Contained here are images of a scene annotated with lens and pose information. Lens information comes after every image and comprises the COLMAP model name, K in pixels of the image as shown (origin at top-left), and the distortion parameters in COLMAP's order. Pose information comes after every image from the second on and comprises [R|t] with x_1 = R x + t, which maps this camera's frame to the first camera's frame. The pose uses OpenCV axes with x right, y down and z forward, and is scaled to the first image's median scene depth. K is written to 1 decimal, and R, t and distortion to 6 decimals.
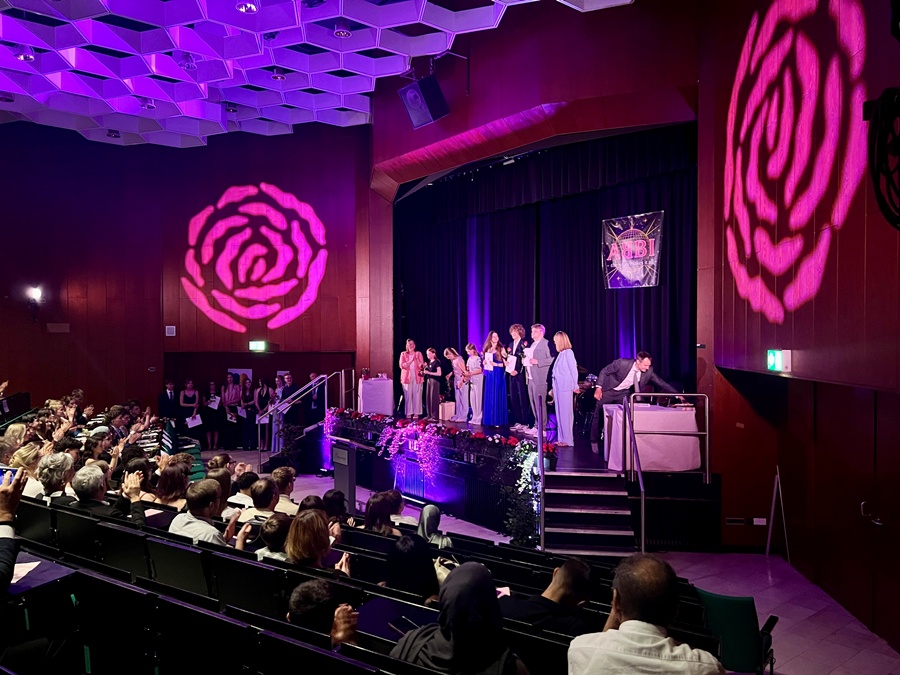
lens RADIAL K [[675.8, 0, 456.6], [0, 675.8, 345.2], [0, 0, 1]] dist [0.067787, -0.073212]
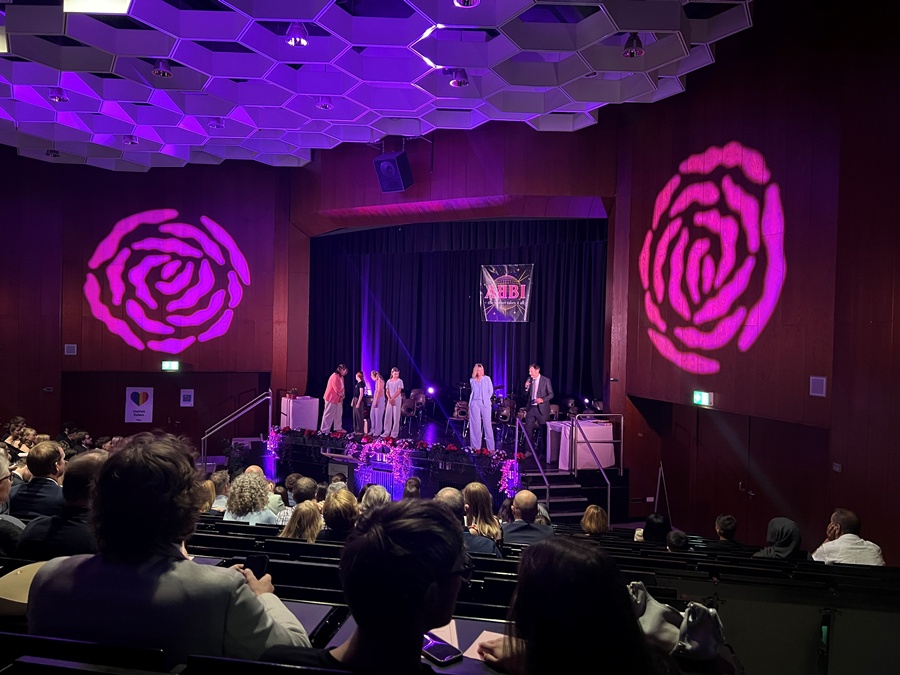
lens RADIAL K [[675.8, 0, 456.6], [0, 675.8, 345.2], [0, 0, 1]] dist [0.067787, -0.073212]
pose [[0.922617, 0.017457, 0.385322, -0.365580], [-0.019442, 0.999810, 0.001256, -0.049496], [-0.385227, -0.008650, 0.922781, -0.140974]]
